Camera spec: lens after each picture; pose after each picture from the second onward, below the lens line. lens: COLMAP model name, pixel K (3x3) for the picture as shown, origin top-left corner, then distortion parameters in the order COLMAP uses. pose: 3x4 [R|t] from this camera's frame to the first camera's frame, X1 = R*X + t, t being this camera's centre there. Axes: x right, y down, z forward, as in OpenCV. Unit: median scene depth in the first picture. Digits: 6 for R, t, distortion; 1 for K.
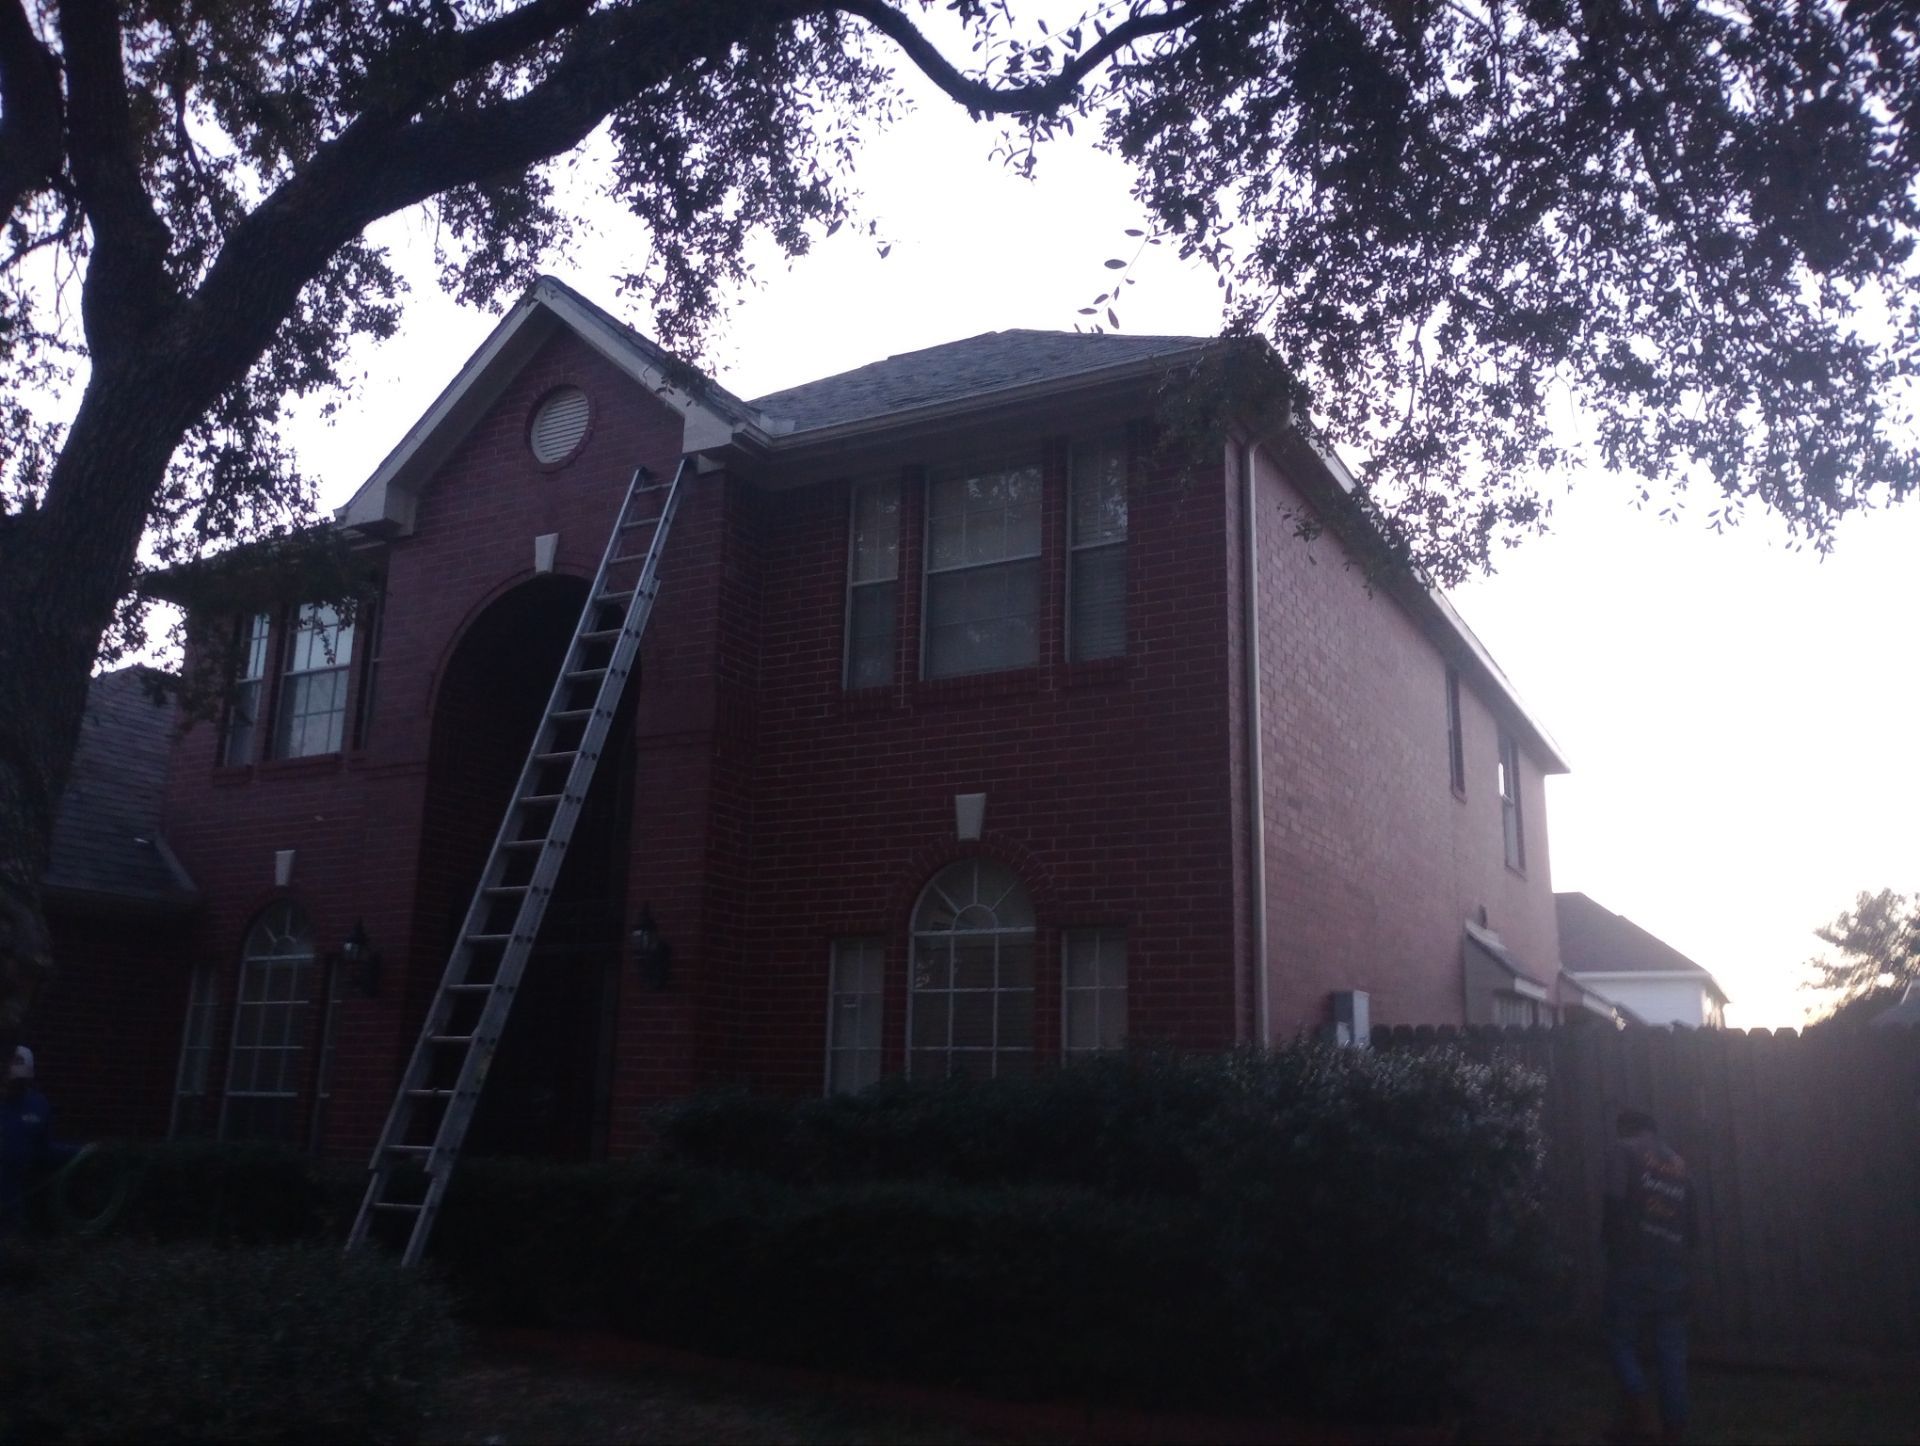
lens RADIAL K [[1603.3, 0, 963.5], [0, 1603.3, 731.5], [0, 0, 1]] dist [0.056733, -0.063404]
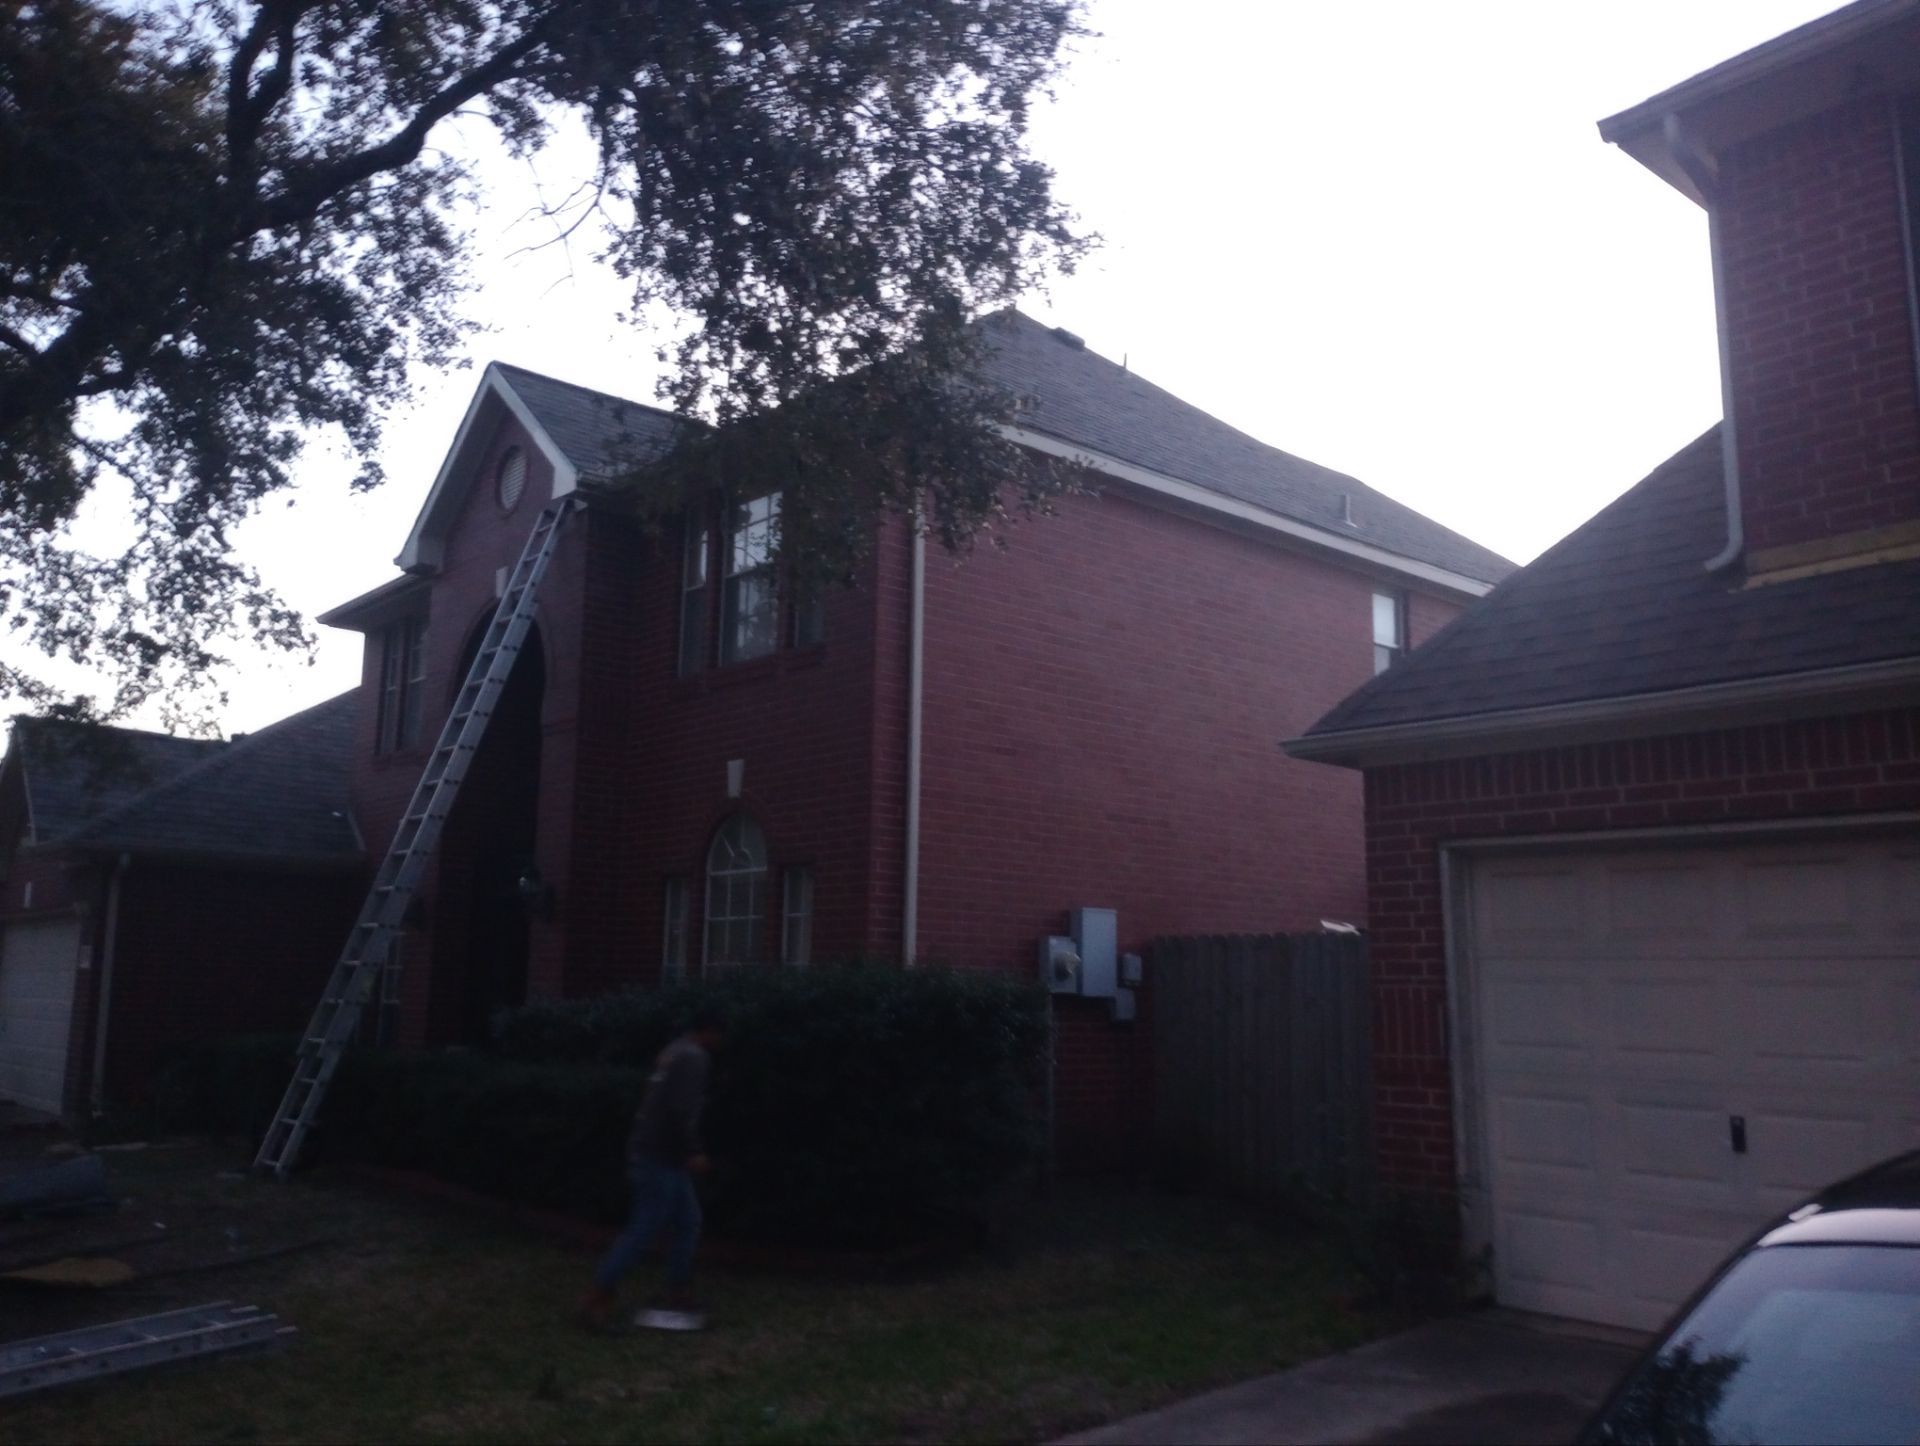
lens RADIAL K [[1603.3, 0, 963.5], [0, 1603.3, 731.5], [0, 0, 1]] dist [0.056733, -0.063404]
pose [[0.937839, -0.061560, -0.341568, 0.591211], [0.081666, 0.995653, 0.044783, -0.023788], [0.337327, -0.069893, 0.938789, -0.096532]]
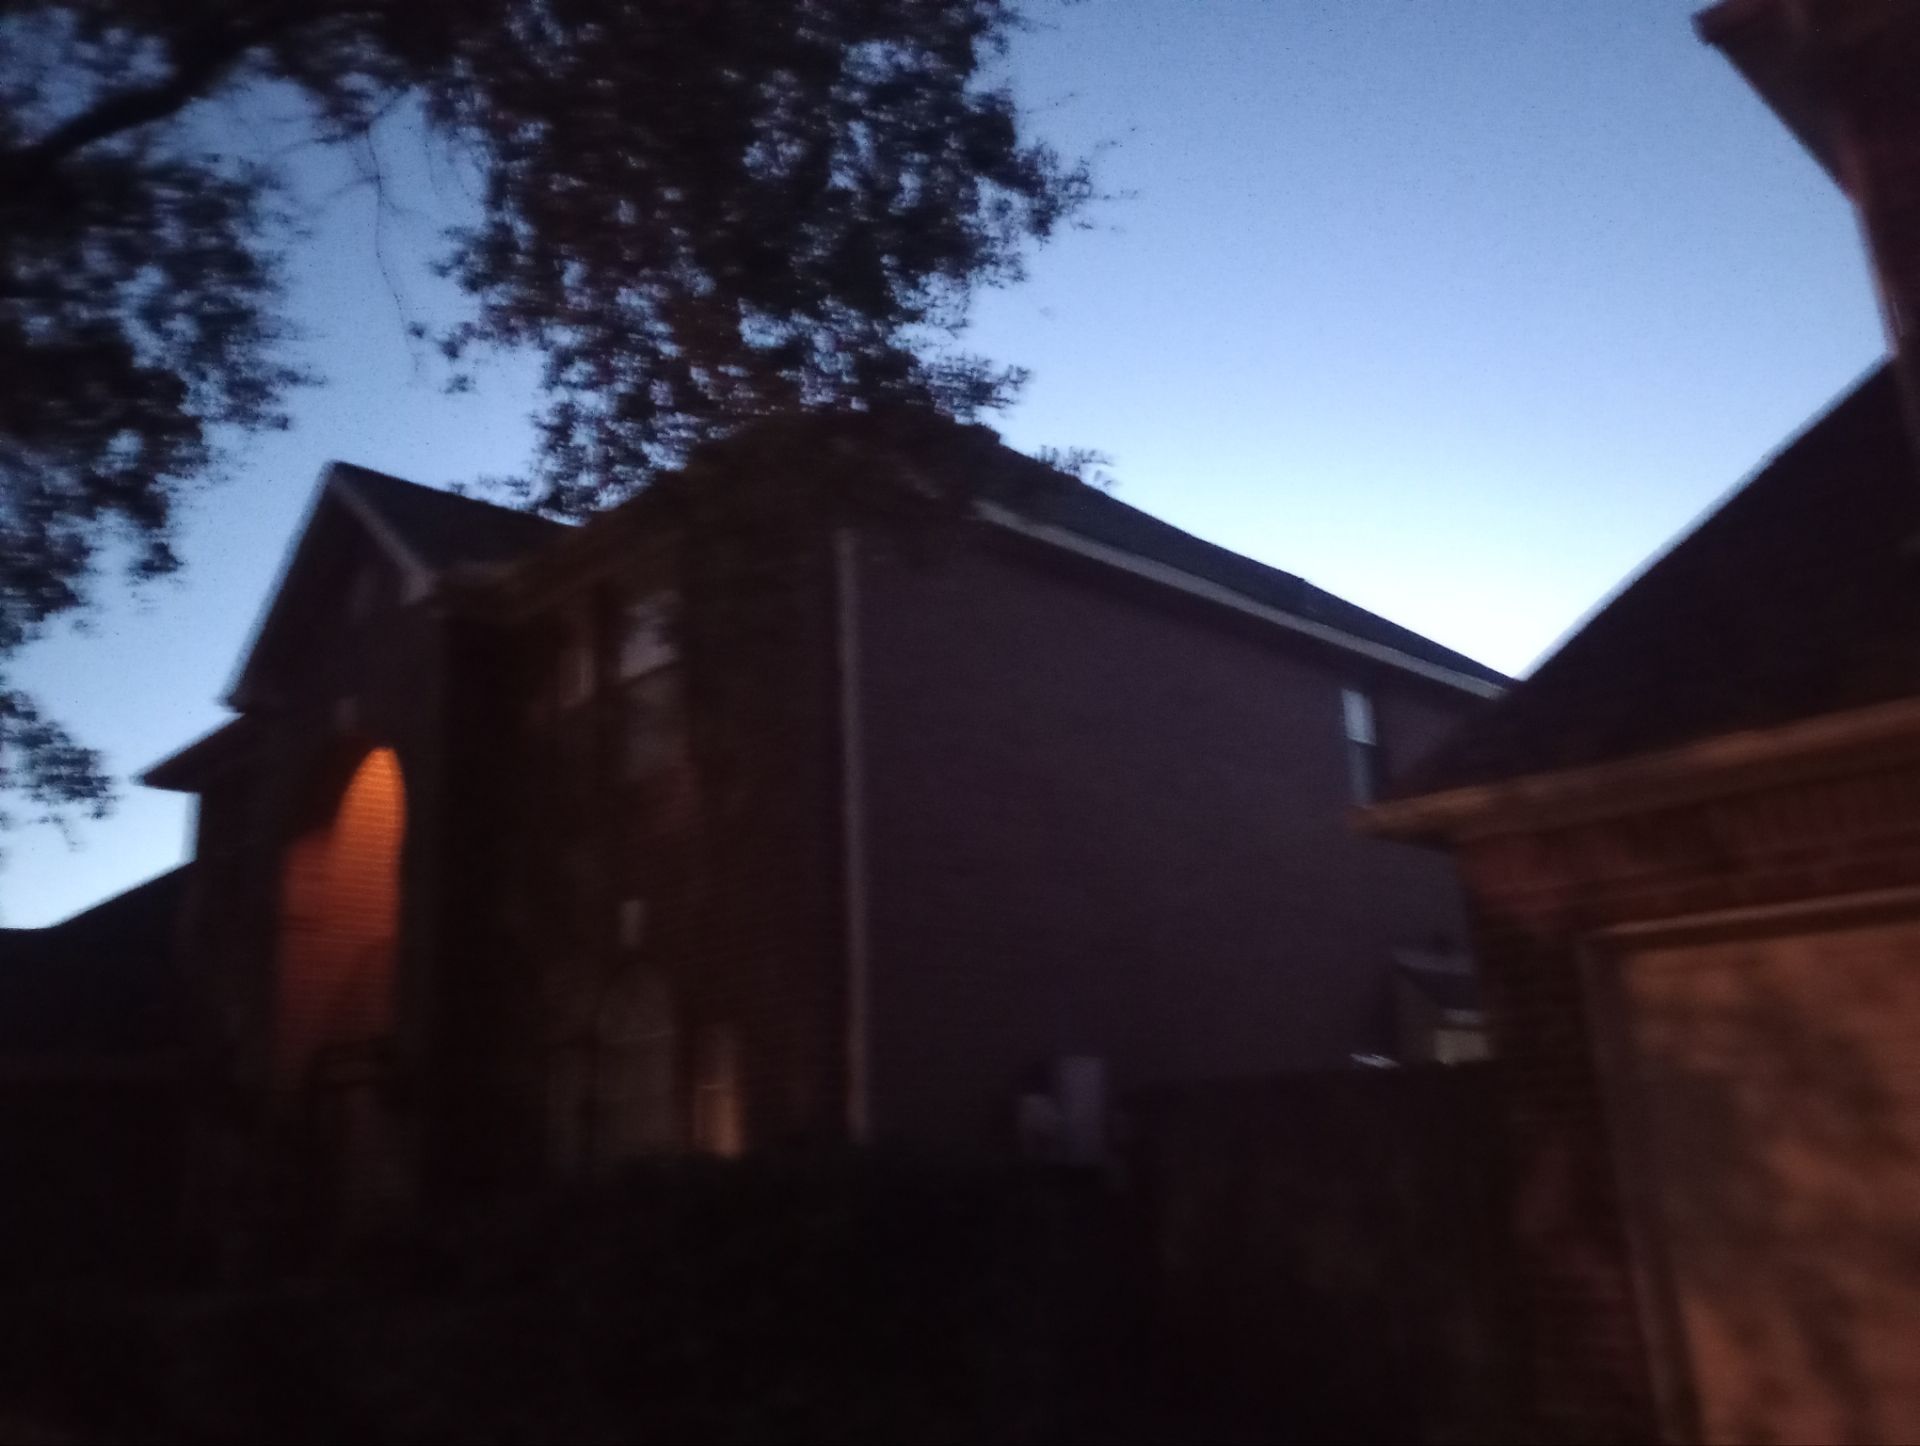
lens RADIAL K [[1603.3, 0, 963.5], [0, 1603.3, 731.5], [0, 0, 1]] dist [0.056733, -0.063404]
pose [[0.954062, -0.137886, -0.265994, 0.486813], [0.129822, 0.990387, -0.047753, 0.010243], [0.270022, 0.011028, 0.962791, 0.083169]]
